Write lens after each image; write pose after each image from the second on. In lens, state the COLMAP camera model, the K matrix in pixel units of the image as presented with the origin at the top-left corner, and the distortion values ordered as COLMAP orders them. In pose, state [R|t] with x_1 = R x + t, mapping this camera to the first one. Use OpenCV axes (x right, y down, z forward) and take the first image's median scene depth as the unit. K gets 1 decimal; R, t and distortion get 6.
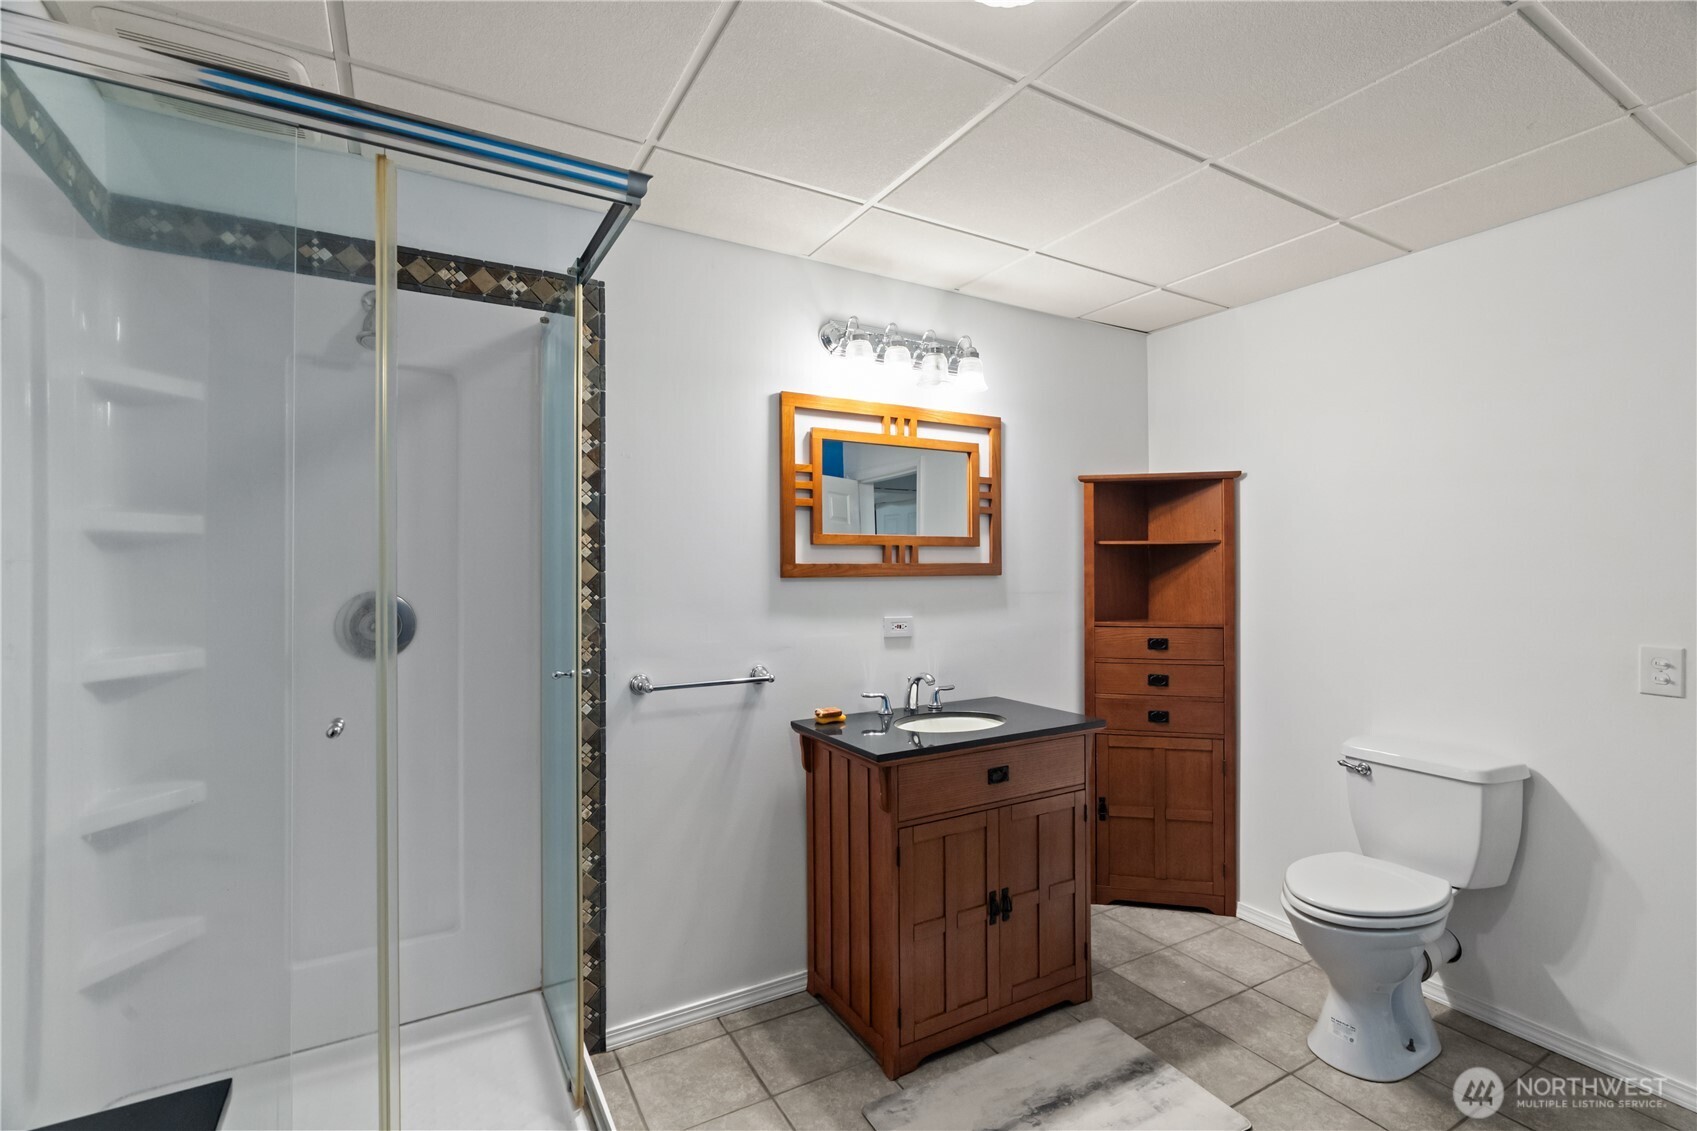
lens RADIAL K [[774.9, 0, 854.3], [0, 774.9, 566.8], [0, 0, 1]] dist [-0.008065, 0.003903]
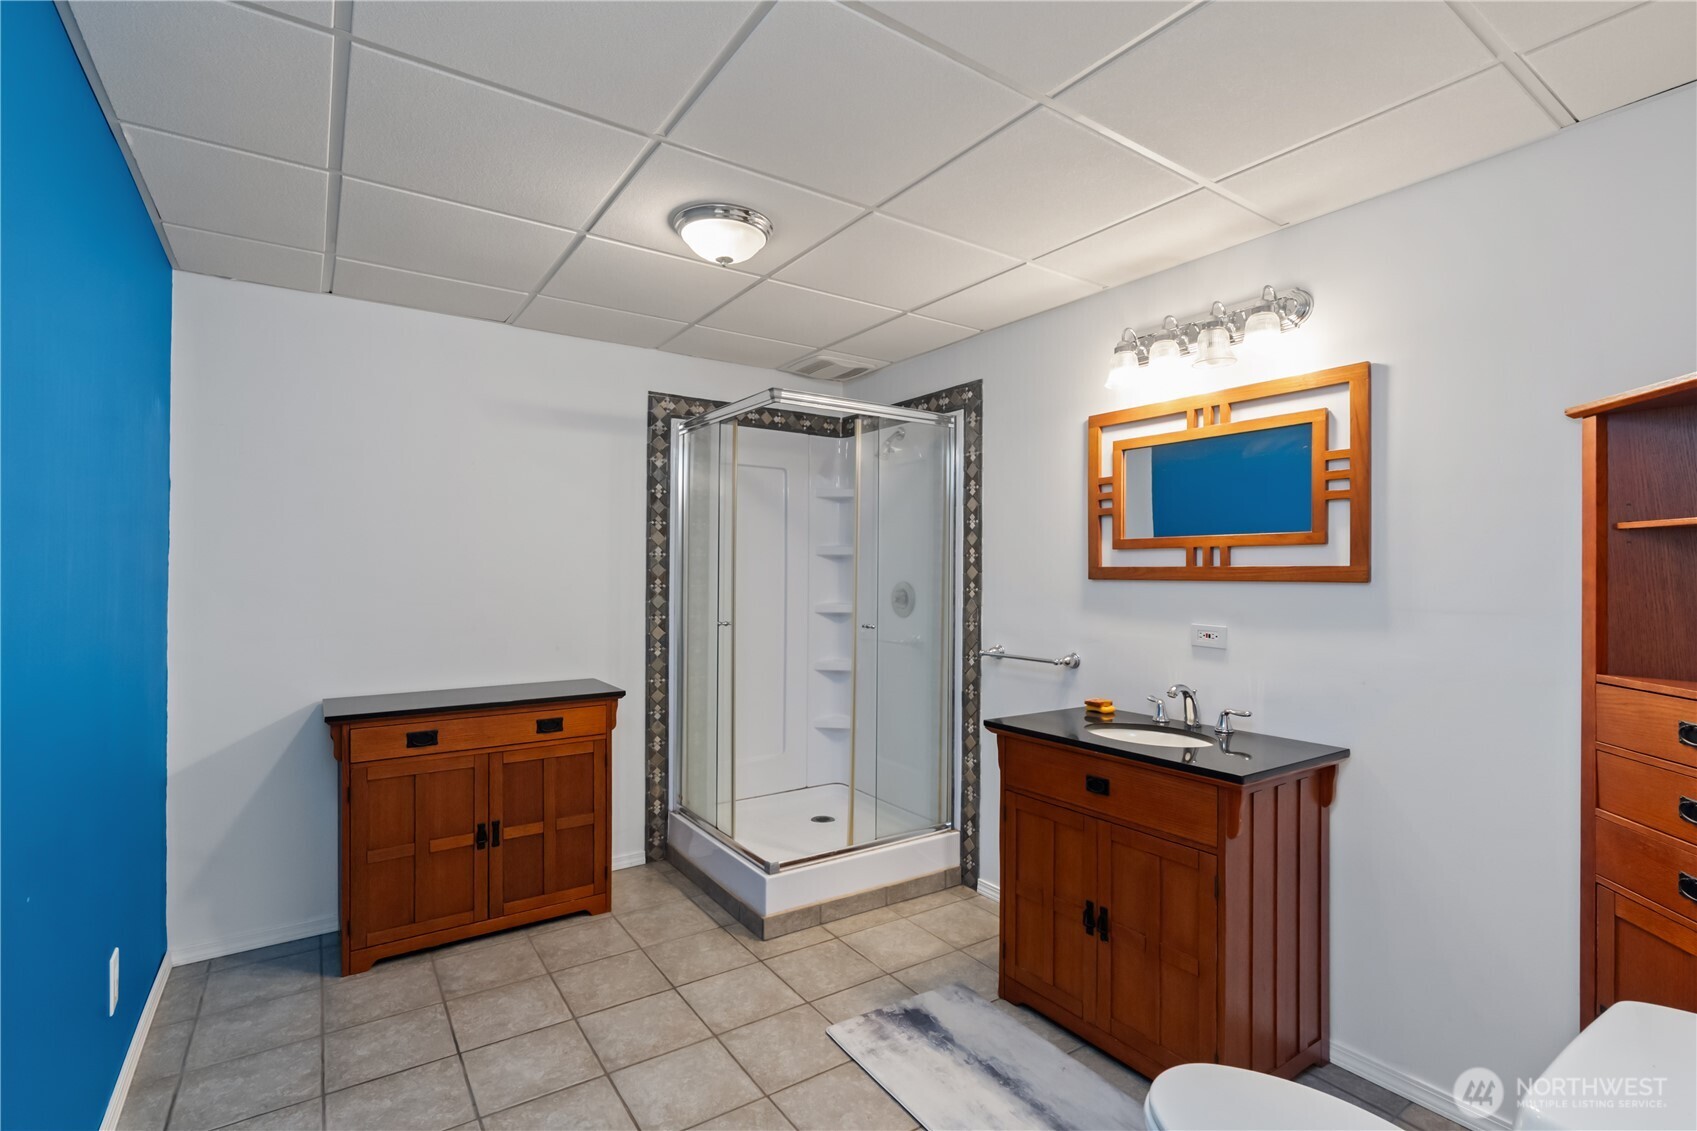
lens RADIAL K [[774.9, 0, 852.0], [0, 774.9, 566.4], [0, 0, 1]] dist [-0.008065, 0.003903]
pose [[0.083653, -0.001464, -0.996494, 0.986324], [-0.002542, 0.999995, -0.001682, -0.001542], [0.996492, 0.002674, 0.083649, 0.536902]]
